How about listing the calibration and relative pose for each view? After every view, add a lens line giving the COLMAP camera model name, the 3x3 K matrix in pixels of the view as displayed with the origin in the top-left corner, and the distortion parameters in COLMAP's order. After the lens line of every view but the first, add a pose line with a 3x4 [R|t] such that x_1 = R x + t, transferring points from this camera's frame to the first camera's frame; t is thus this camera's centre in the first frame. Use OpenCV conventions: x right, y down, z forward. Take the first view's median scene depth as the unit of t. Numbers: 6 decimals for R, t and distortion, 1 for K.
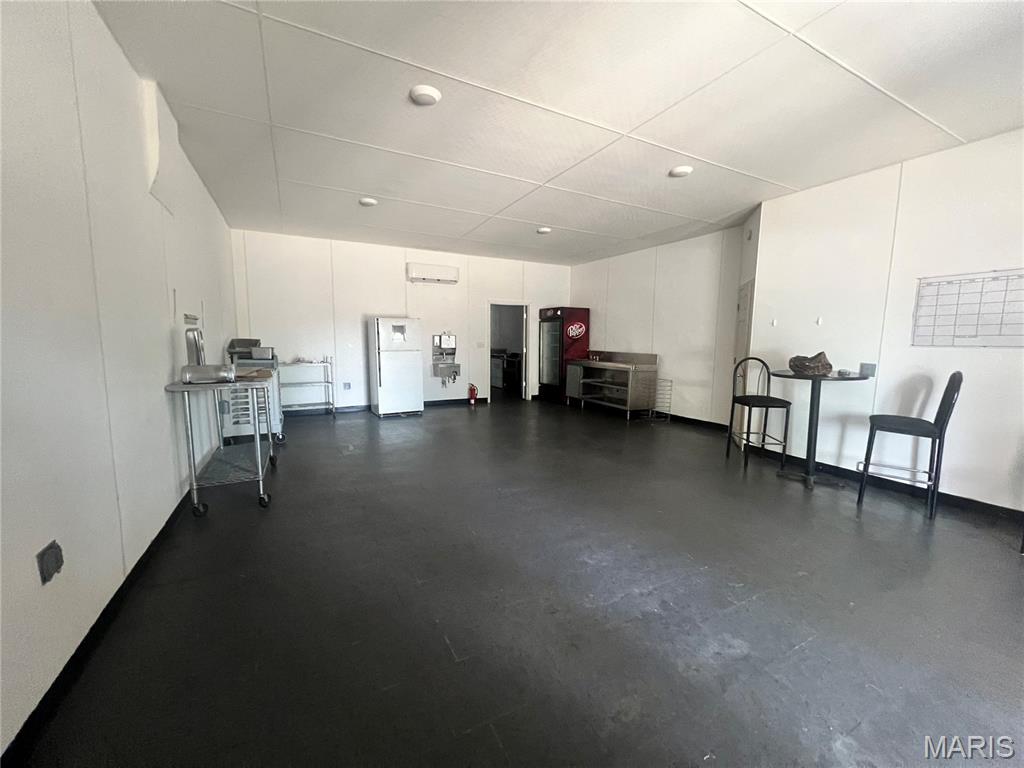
lens RADIAL K [[409.8, 0, 514.2], [0, 409.8, 388.0], [0, 0, 1]] dist [0.001552, 0.000003]
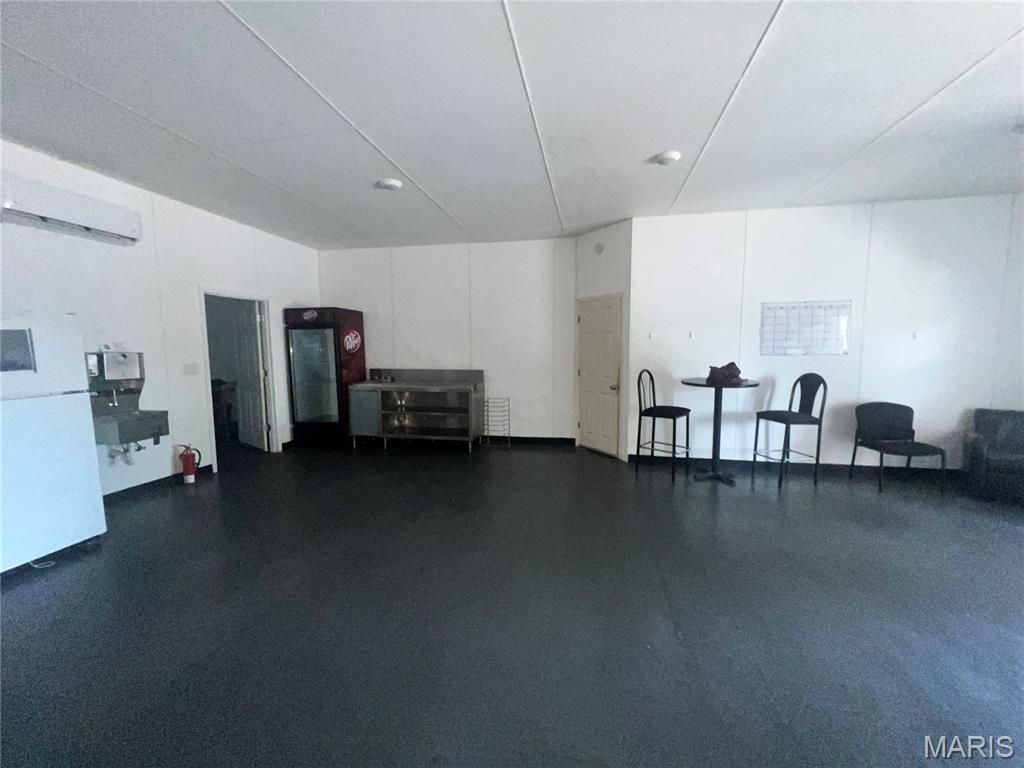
lens RADIAL K [[409.8, 0, 514.2], [0, 409.8, 388.0], [0, 0, 1]] dist [0.001552, 0.000003]
pose [[0.630121, -0.087203, 0.771585, -0.268338], [0.105355, 0.994087, 0.026310, -0.059137], [-0.769316, 0.064712, 0.635582, 0.400542]]
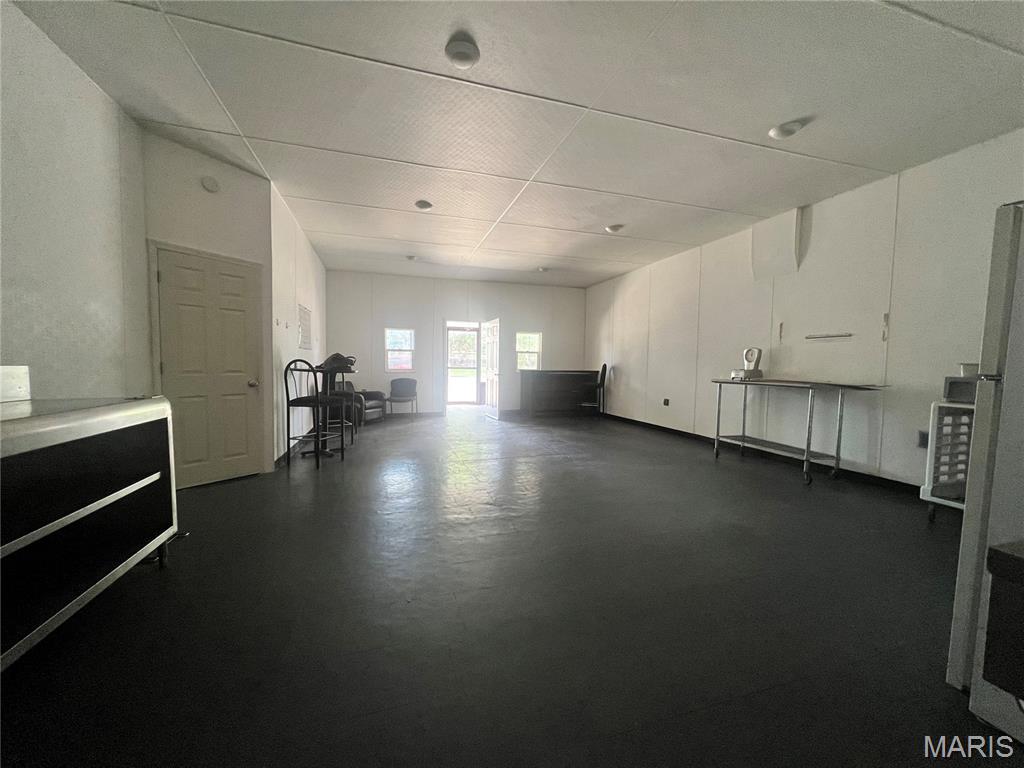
lens RADIAL K [[409.8, 0, 514.2], [0, 409.8, 388.0], [0, 0, 1]] dist [0.001552, 0.000003]
pose [[-0.982253, -0.039638, 0.183326, -0.057211], [-0.006623, 0.984135, 0.177299, -0.117864], [-0.187446, 0.172938, -0.966932, 1.214557]]
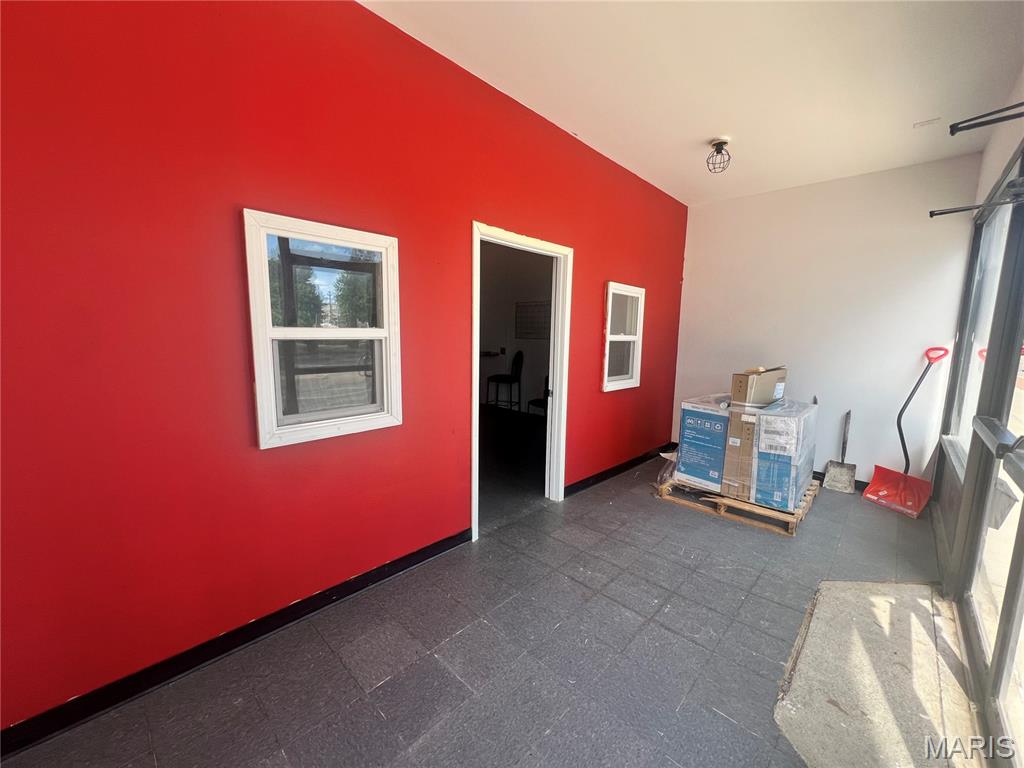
lens RADIAL K [[409.8, 0, 514.2], [0, 409.8, 388.0], [0, 0, 1]] dist [0.001552, 0.000003]
pose [[0.946612, -0.034978, 0.320473, 0.176133], [0.029136, 0.999311, 0.023009, 0.043807], [-0.321057, -0.012444, 0.946978, -0.412404]]
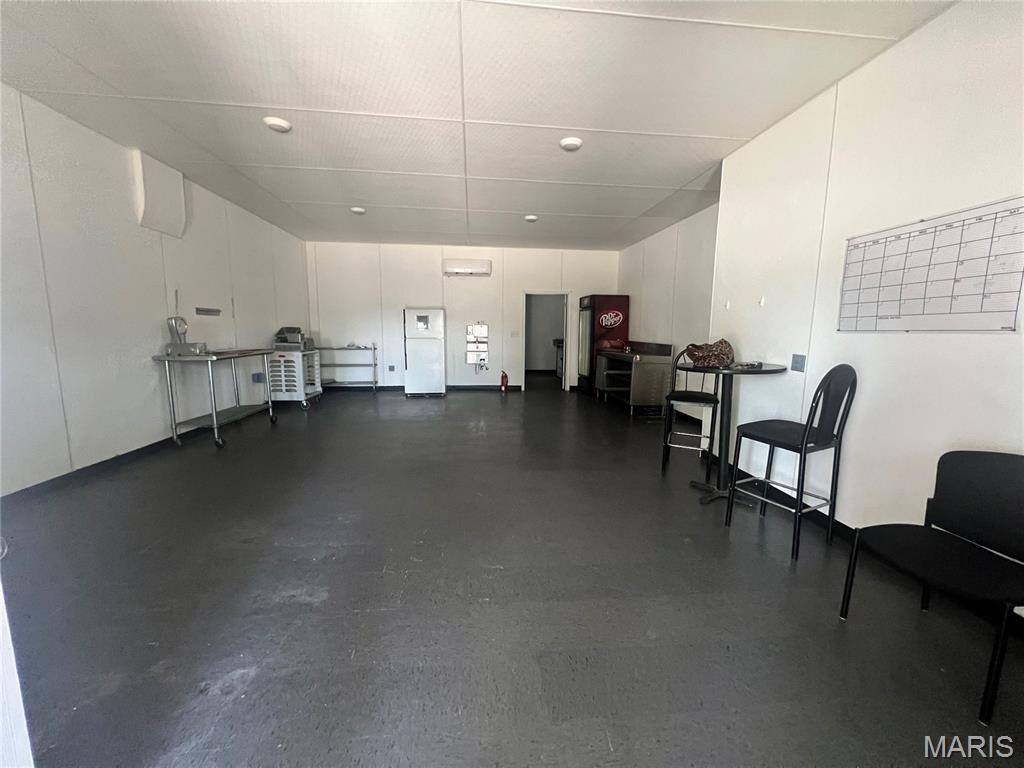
lens RADIAL K [[409.8, 0, 514.2], [0, 409.8, 388.0], [0, 0, 1]] dist [0.001552, 0.000003]
pose [[0.925852, 0.052816, -0.374177, 0.363171], [-0.046433, 0.998581, 0.026059, 0.004102], [0.375022, -0.006753, 0.926991, 0.045988]]
